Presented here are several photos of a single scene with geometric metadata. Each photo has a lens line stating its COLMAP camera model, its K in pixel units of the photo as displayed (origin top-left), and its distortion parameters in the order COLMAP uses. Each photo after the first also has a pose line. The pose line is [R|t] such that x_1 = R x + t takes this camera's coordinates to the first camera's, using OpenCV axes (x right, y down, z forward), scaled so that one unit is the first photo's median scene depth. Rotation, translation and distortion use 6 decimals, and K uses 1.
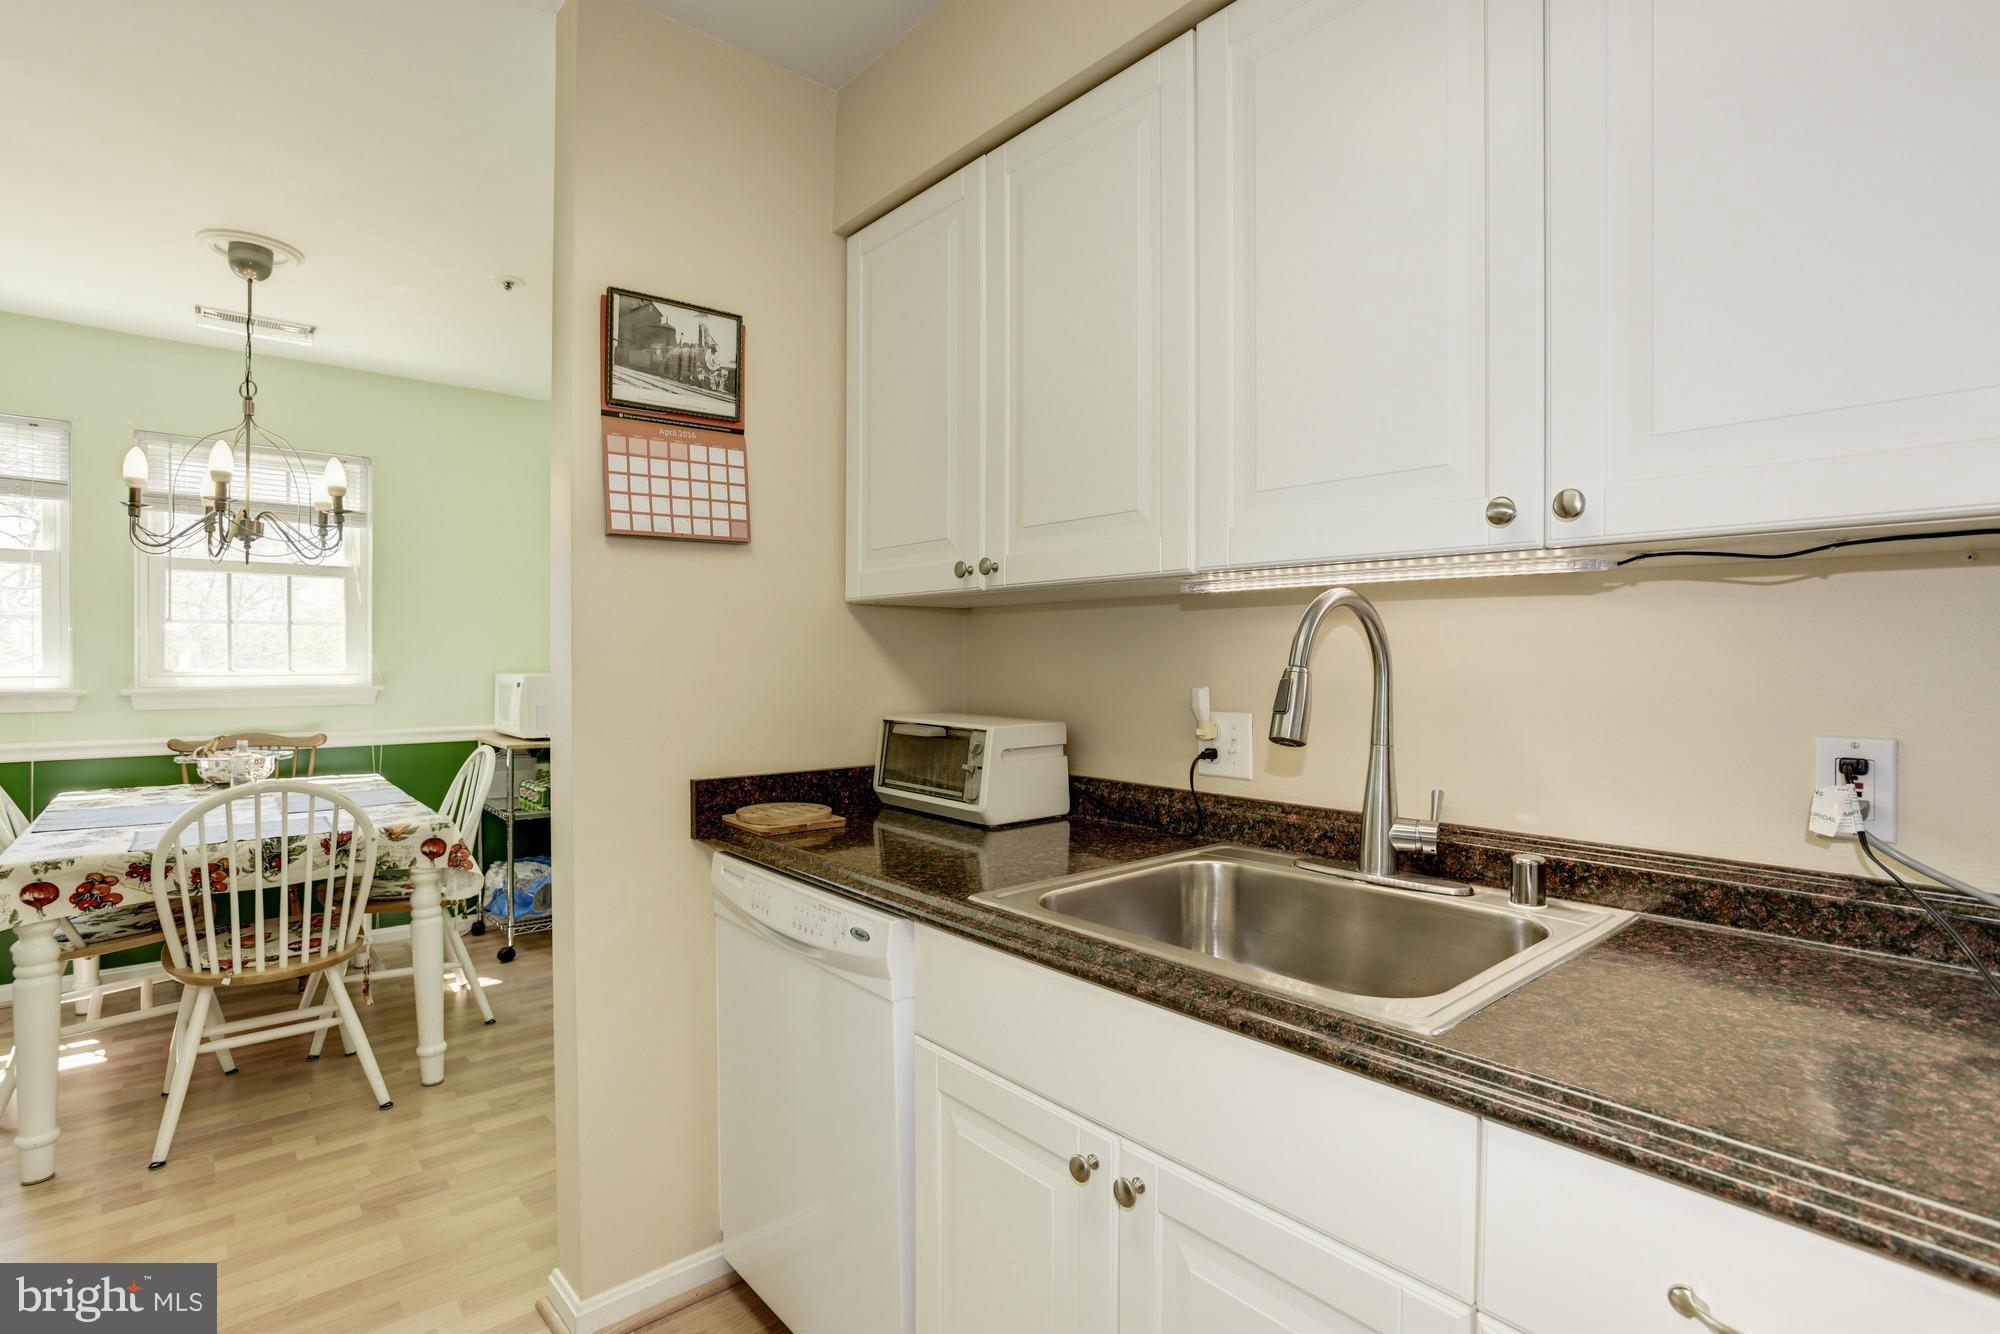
lens RADIAL K [[971.8, 0, 1000.0], [0, 971.8, 667.0], [0, 0, 1]] dist [-0.057366, 0.027611]
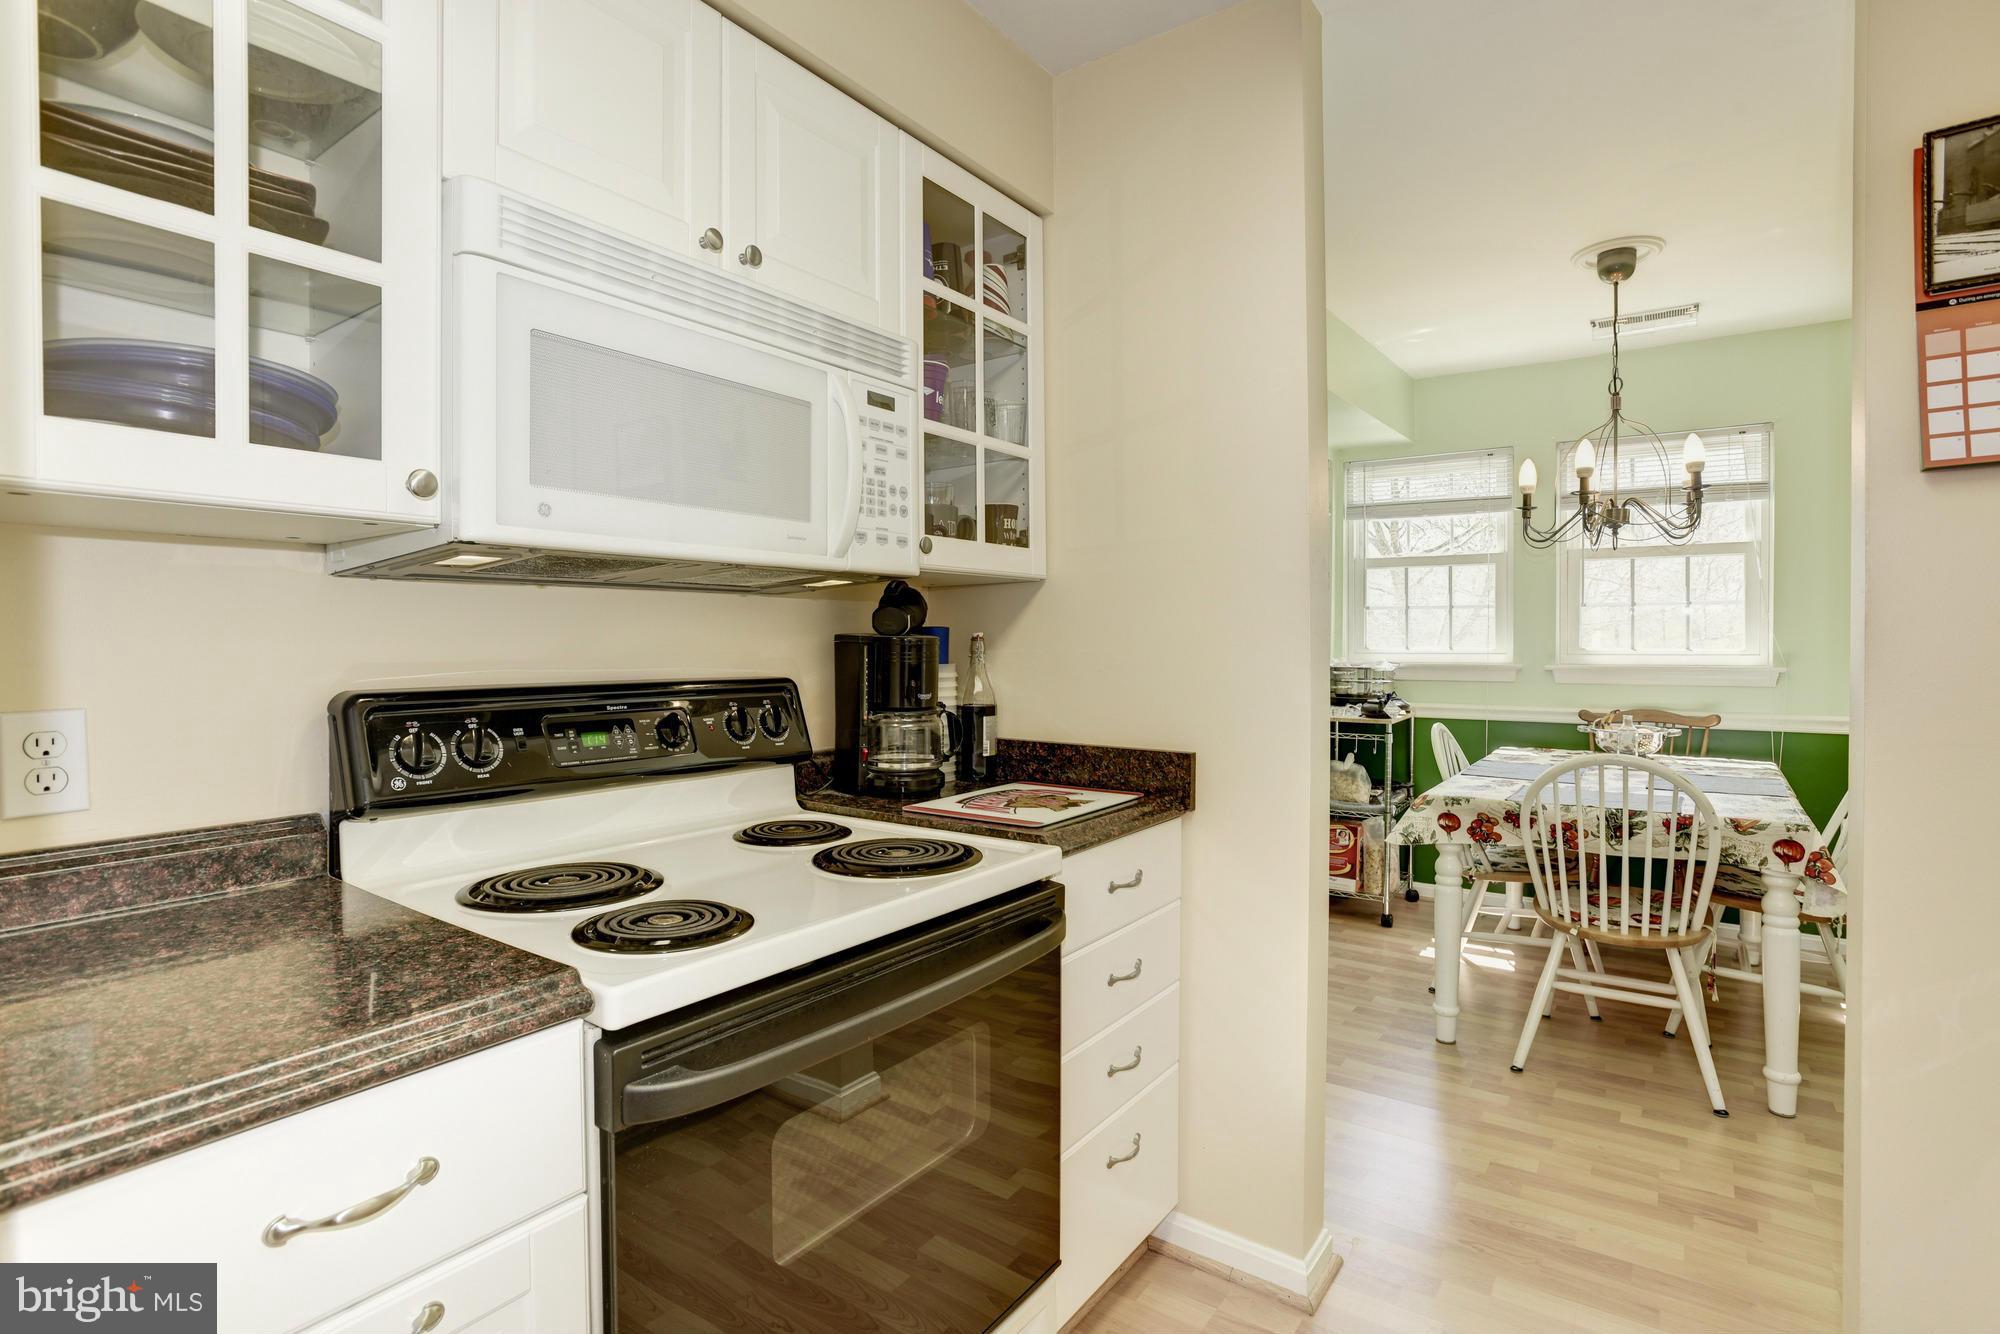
lens RADIAL K [[965.2, 0, 1028.9], [0, 965.2, 652.5], [0, 0, 1]] dist [-0.038878, 0.017684]
pose [[0.253260, 0.009748, -0.967349, 0.089492], [-0.004571, 0.999950, 0.008880, 0.000523], [0.967387, 0.002173, 0.253292, 0.102575]]
